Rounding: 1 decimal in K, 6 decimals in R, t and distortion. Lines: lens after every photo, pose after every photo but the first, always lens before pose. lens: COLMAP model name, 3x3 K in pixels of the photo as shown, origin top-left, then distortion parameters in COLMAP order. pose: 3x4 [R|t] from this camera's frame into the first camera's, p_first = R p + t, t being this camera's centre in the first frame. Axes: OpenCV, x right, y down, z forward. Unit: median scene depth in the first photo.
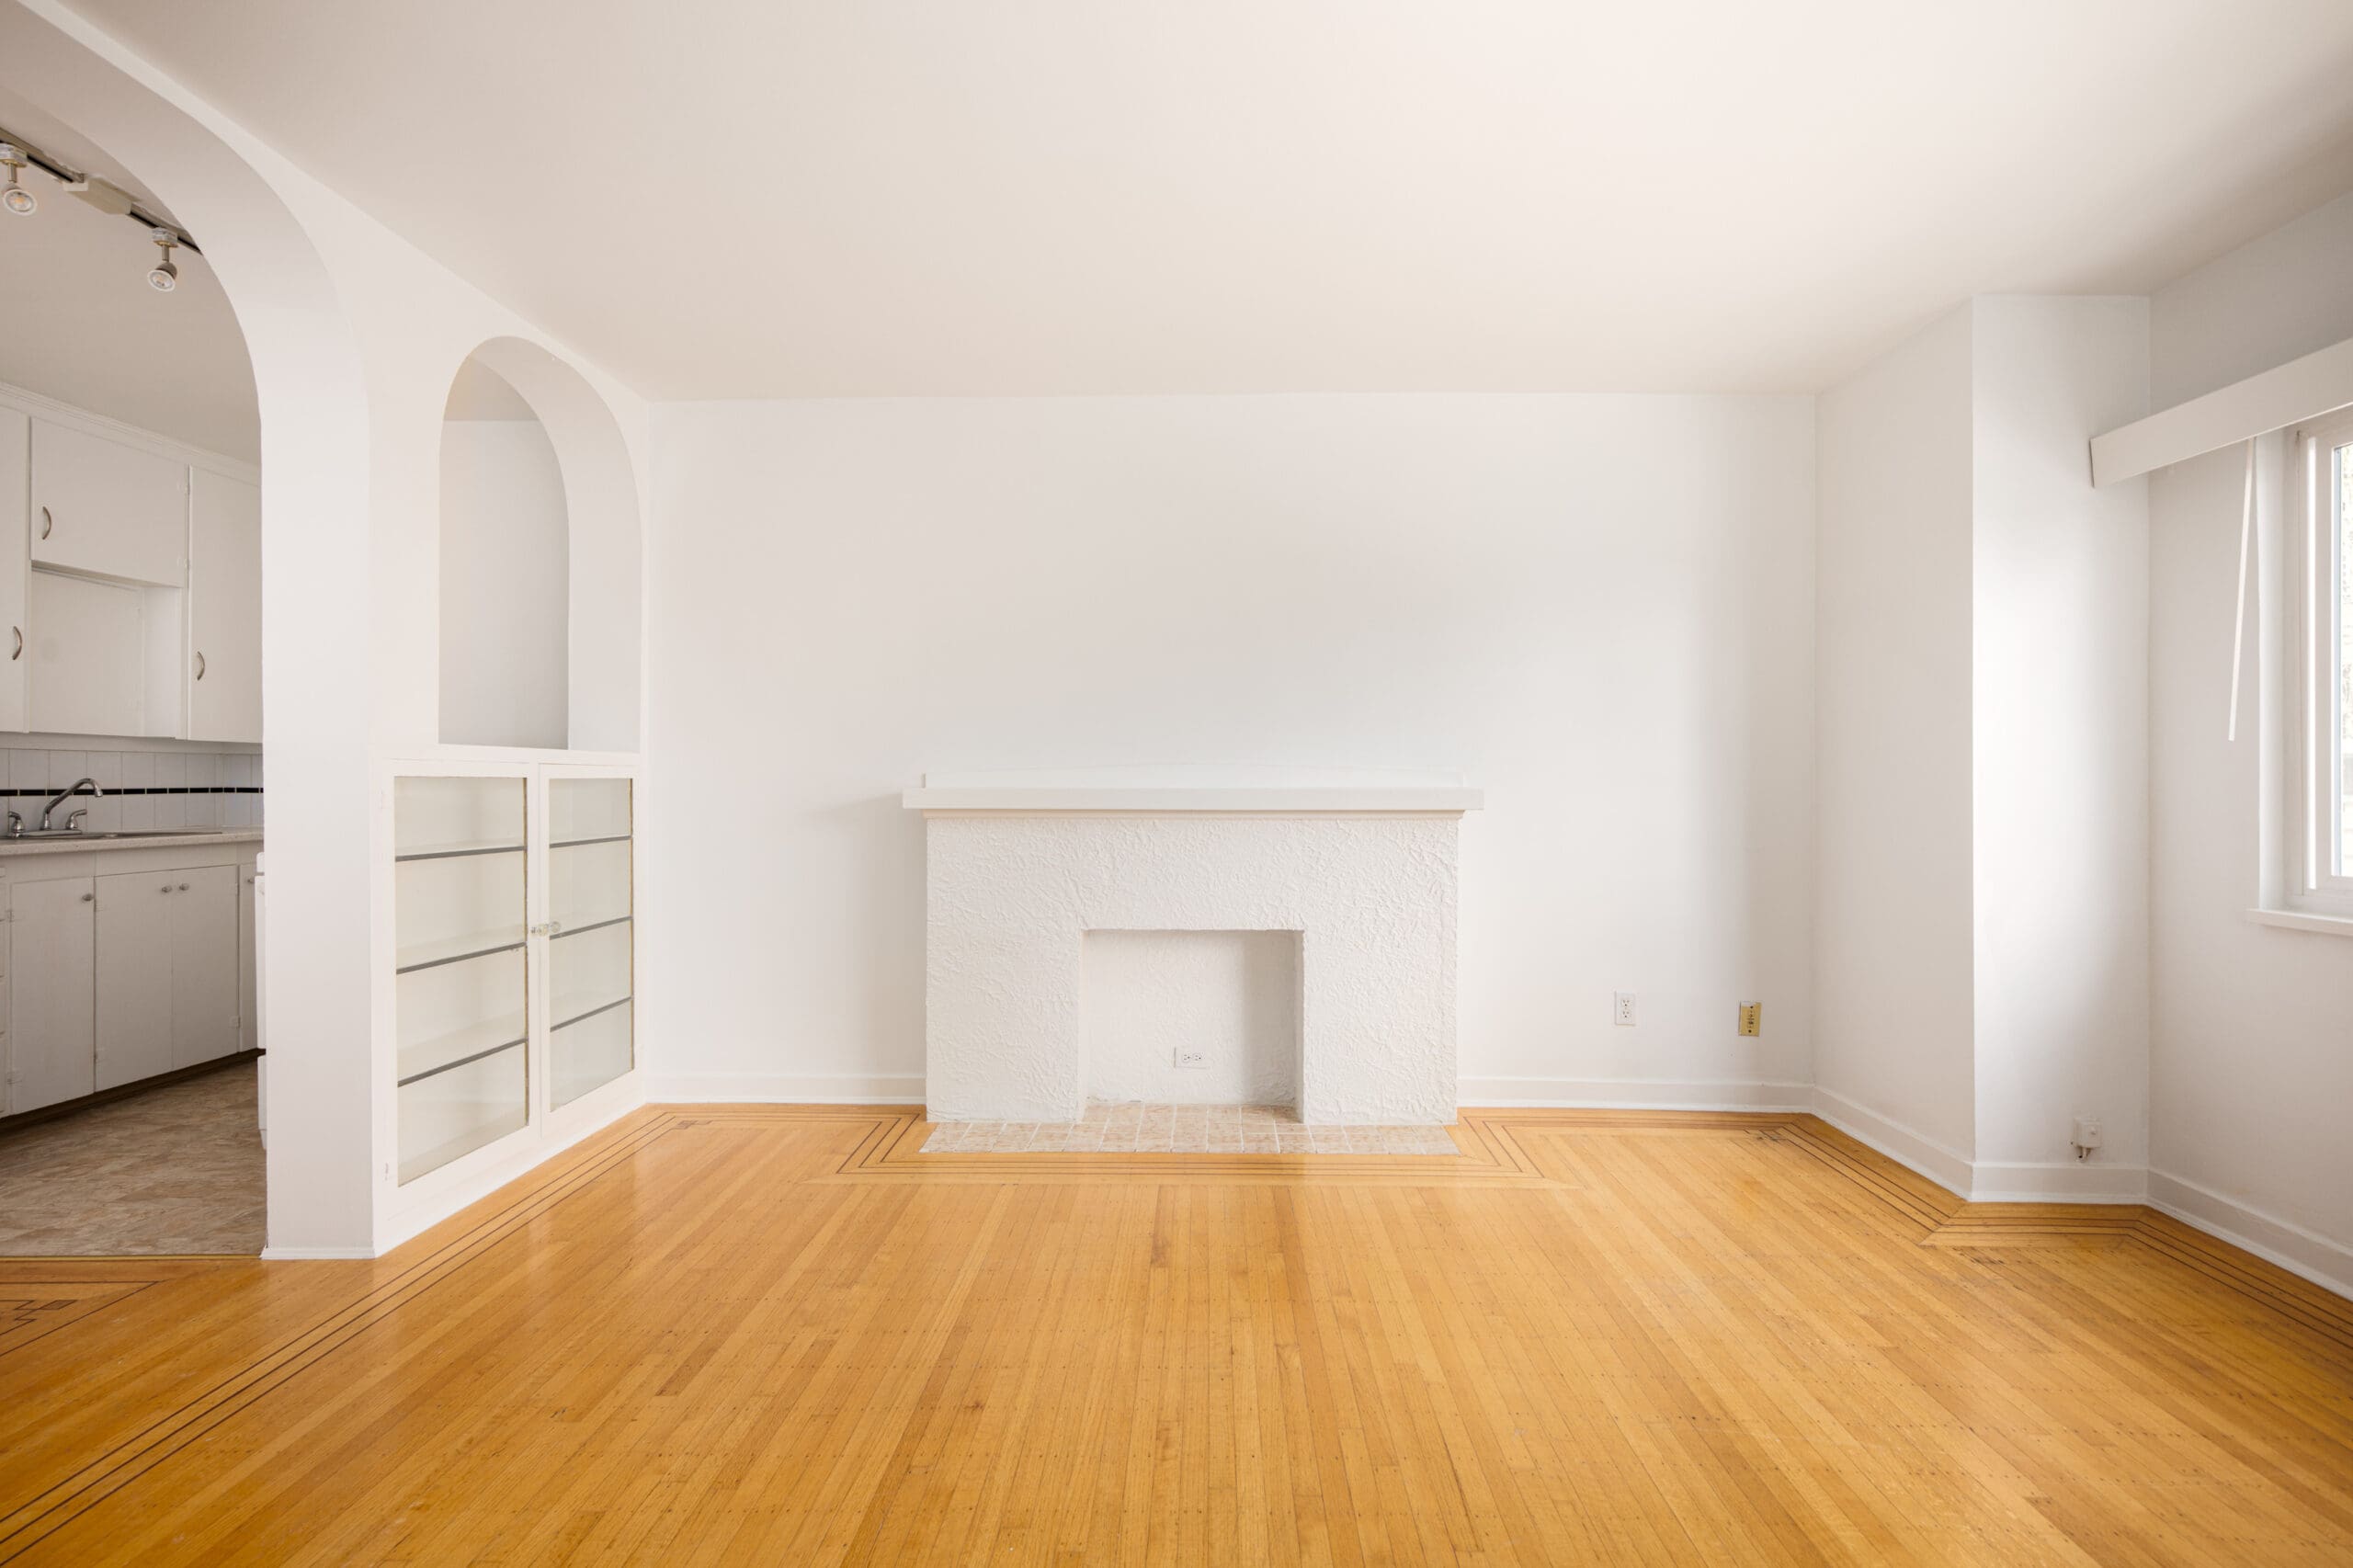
lens RADIAL K [[1224.4, 0, 1180.0], [0, 1224.4, 771.7], [0, 0, 1]] dist [0.000023, -0.000266]
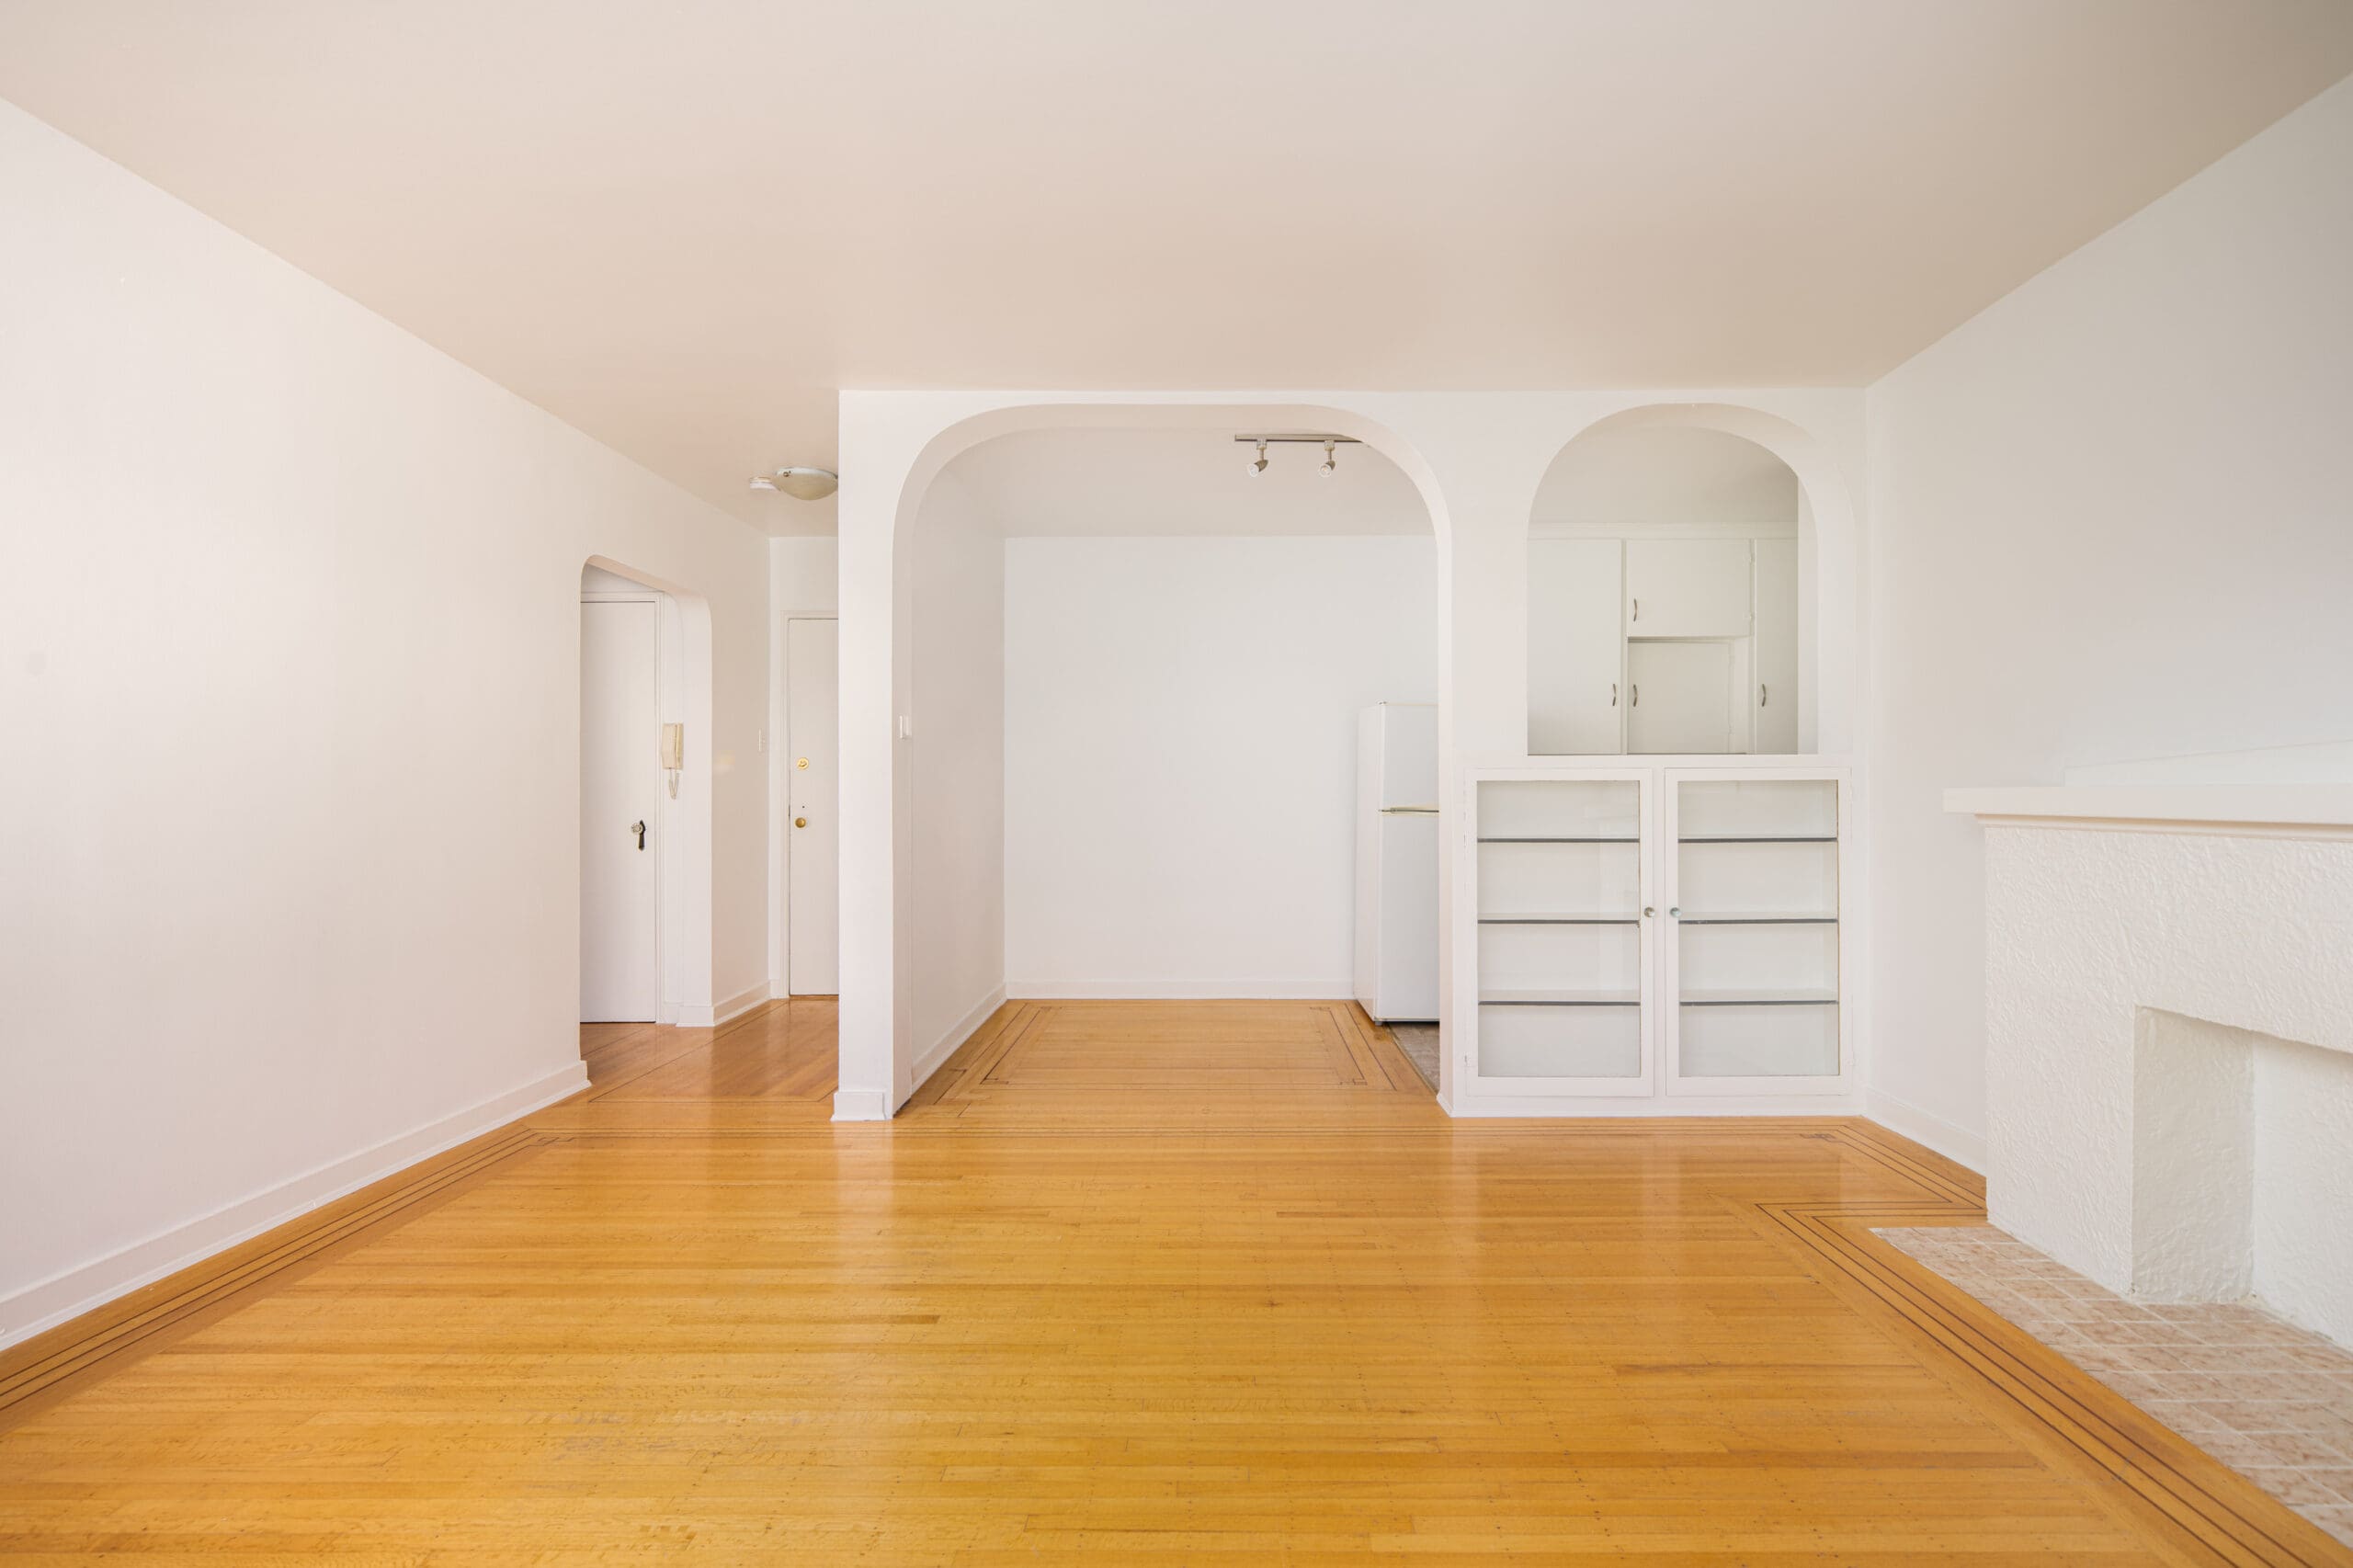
lens RADIAL K [[1231.7, 0, 1212.3], [0, 1231.7, 786.9], [0, 0, 1]] dist [0.003958, 0.001062]
pose [[0.013406, -0.008629, -0.999873, 0.566666], [0.012536, 0.999886, -0.008461, 0.014149], [0.999832, -0.012421, 0.013513, 0.512260]]
